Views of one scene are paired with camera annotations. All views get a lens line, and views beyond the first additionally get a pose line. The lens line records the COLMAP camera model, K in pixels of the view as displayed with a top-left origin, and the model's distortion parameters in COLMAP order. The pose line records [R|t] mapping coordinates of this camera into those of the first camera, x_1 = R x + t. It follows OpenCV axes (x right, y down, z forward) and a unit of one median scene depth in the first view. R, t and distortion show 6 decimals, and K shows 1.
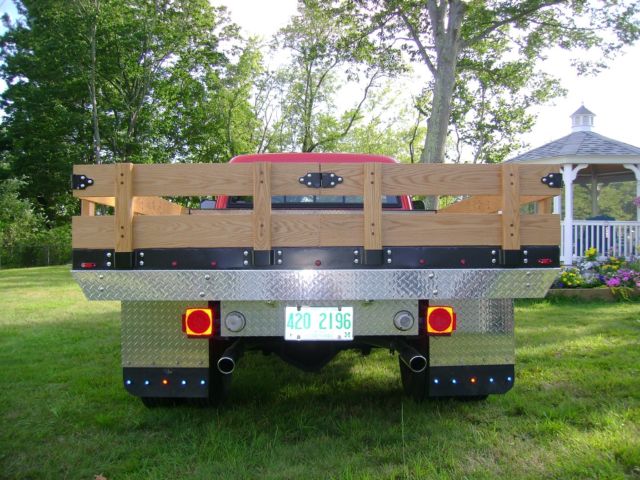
lens RADIAL K [[631.6, 0, 324.3], [0, 631.6, 241.4], [0, 0, 1]] dist [-0.162494, 0.125498]
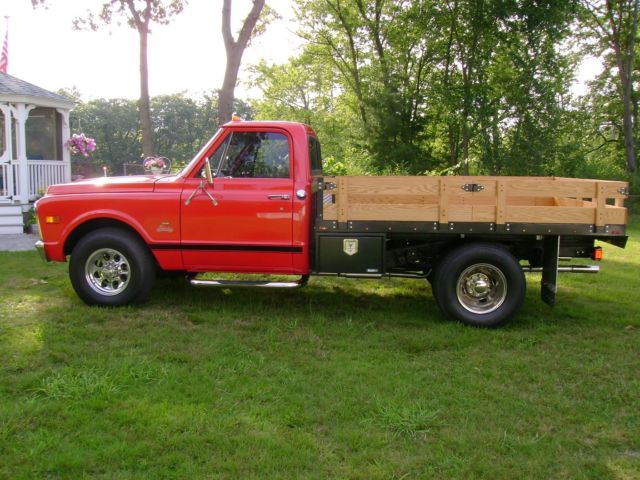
lens RADIAL K [[631.6, 0, 324.3], [0, 631.6, 241.4], [0, 0, 1]] dist [-0.162494, 0.125498]
pose [[0.120415, -0.112638, 0.986313, -0.504427], [-0.024113, 0.992917, 0.116336, -0.026715], [-0.992431, -0.037791, 0.116846, 0.363005]]
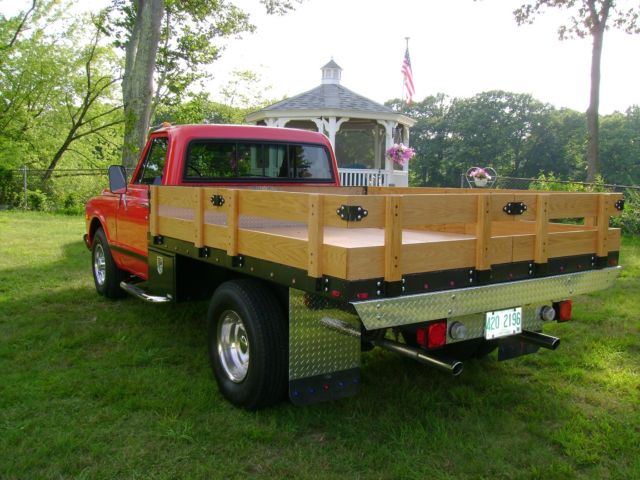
lens RADIAL K [[631.6, 0, 324.3], [0, 631.6, 241.4], [0, 0, 1]] dist [-0.162494, 0.125498]
pose [[0.854063, -0.040478, 0.518592, -0.191508], [-0.024410, 0.992750, 0.117689, -0.033660], [-0.519596, -0.113172, 0.846883, 0.033831]]
